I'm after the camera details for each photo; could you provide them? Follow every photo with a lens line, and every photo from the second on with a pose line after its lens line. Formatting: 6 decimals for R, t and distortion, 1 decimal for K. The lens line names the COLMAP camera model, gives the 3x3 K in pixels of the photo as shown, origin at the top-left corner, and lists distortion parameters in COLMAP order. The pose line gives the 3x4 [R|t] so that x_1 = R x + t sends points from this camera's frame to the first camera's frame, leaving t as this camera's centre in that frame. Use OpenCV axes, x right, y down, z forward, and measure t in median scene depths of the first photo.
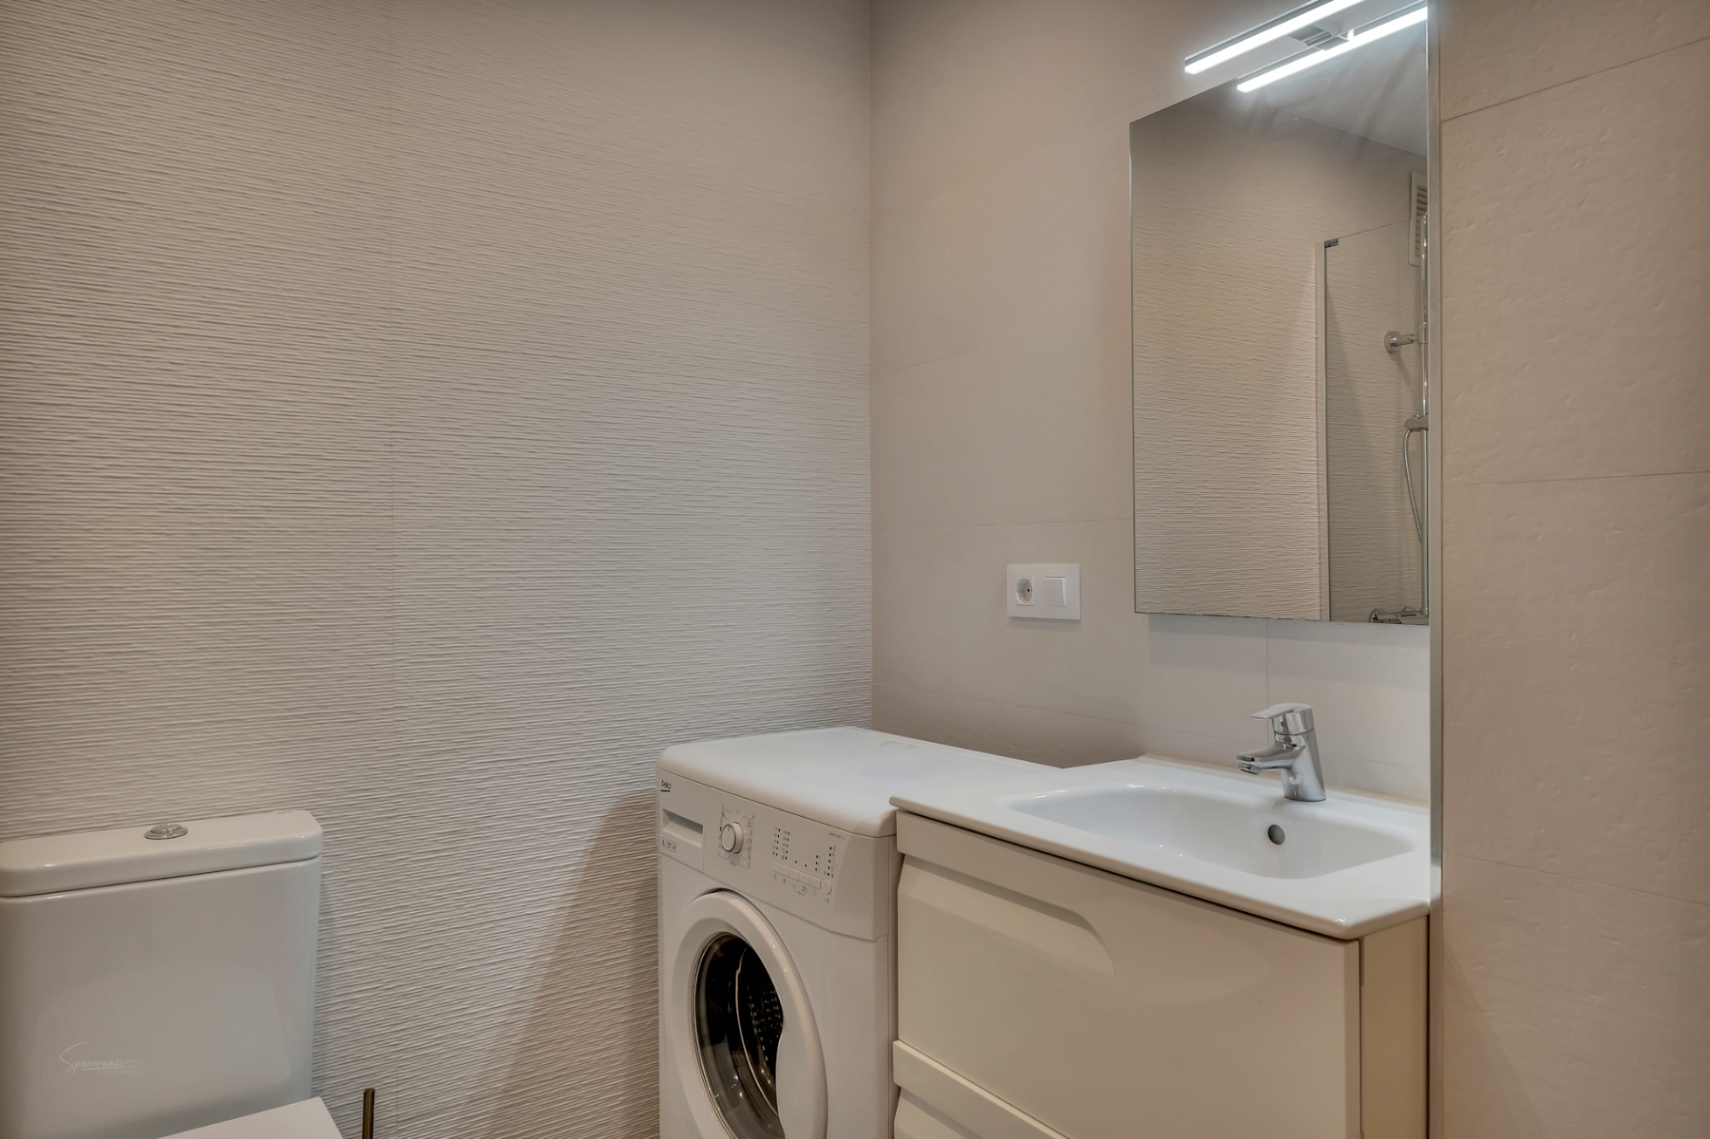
lens RADIAL K [[1096.4, 0, 850.7], [0, 1096.4, 562.5], [0, 0, 1]] dist [-0.005385, -0.000248]
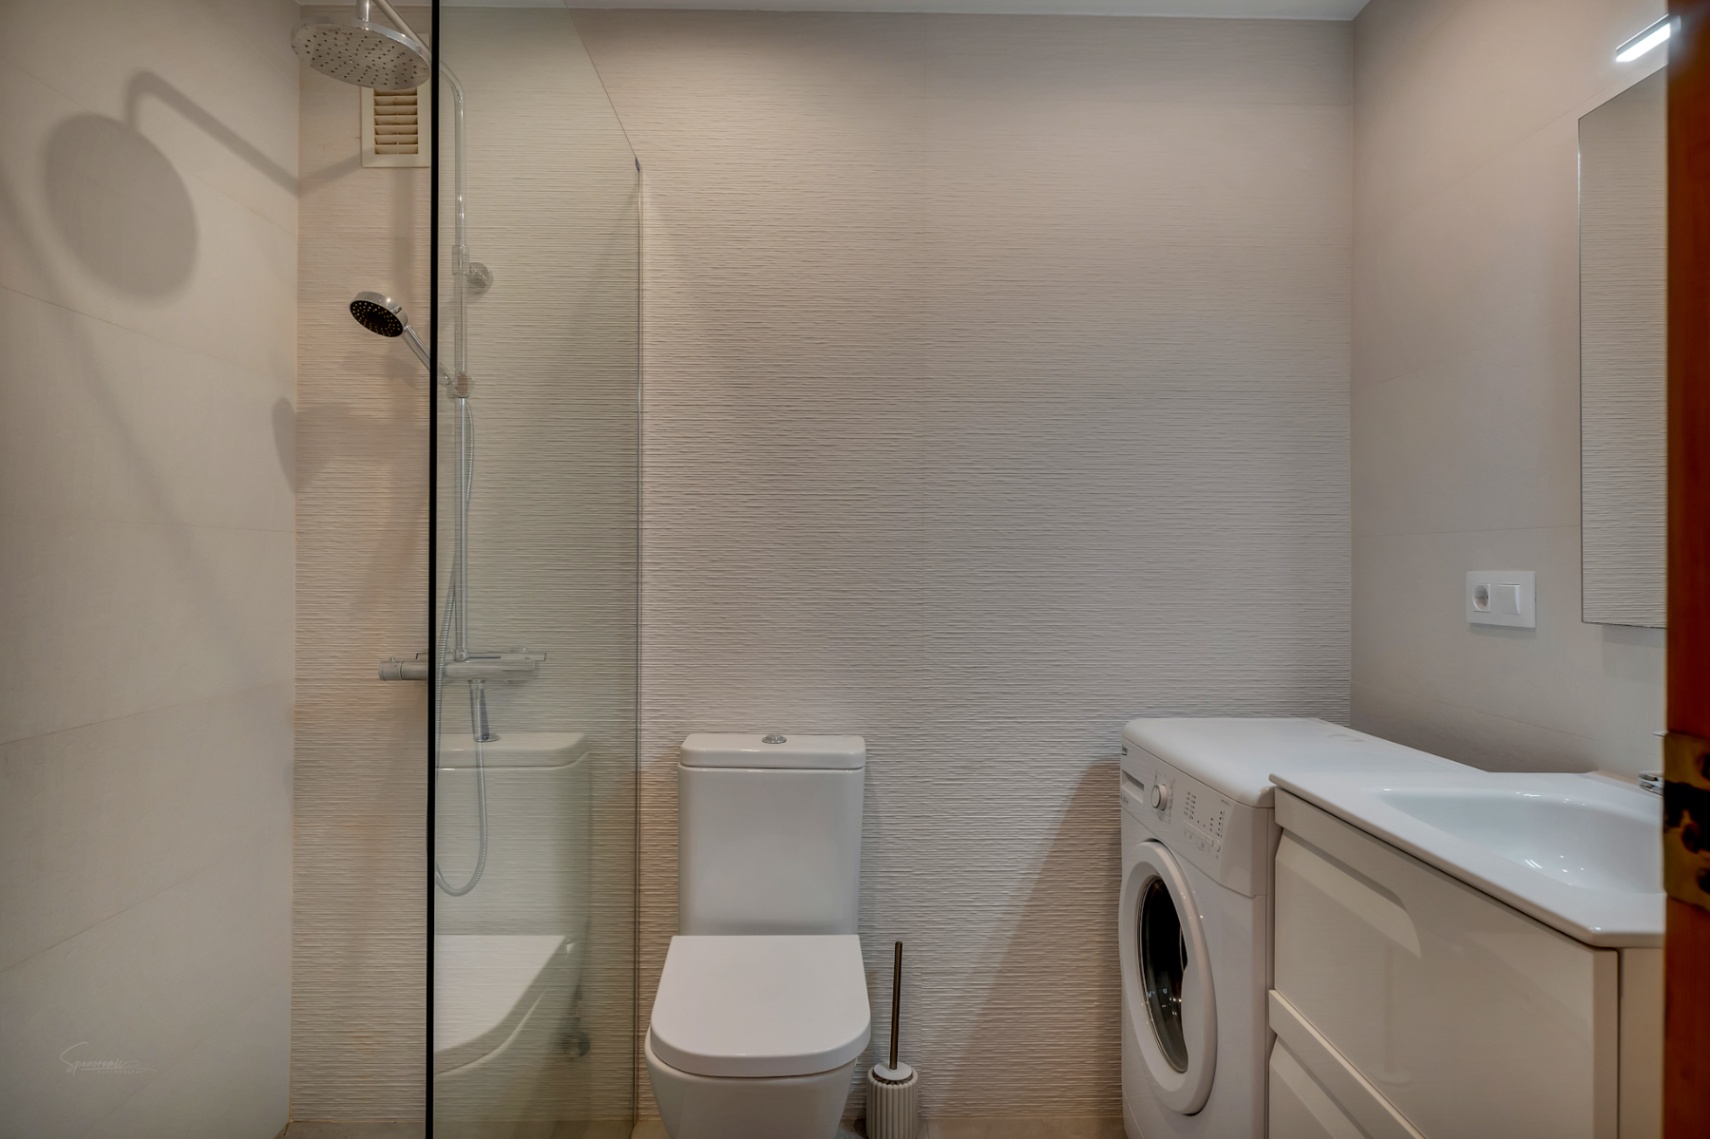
lens RADIAL K [[933.9, 0, 846.1], [0, 933.9, 563.3], [0, 0, 1]] dist [-0.004572, -0.000519]
pose [[0.842142, 0.008338, -0.539191, 0.128187], [-0.009560, 0.999954, 0.000531, -0.000392], [0.539171, 0.004707, 0.842183, -0.034639]]
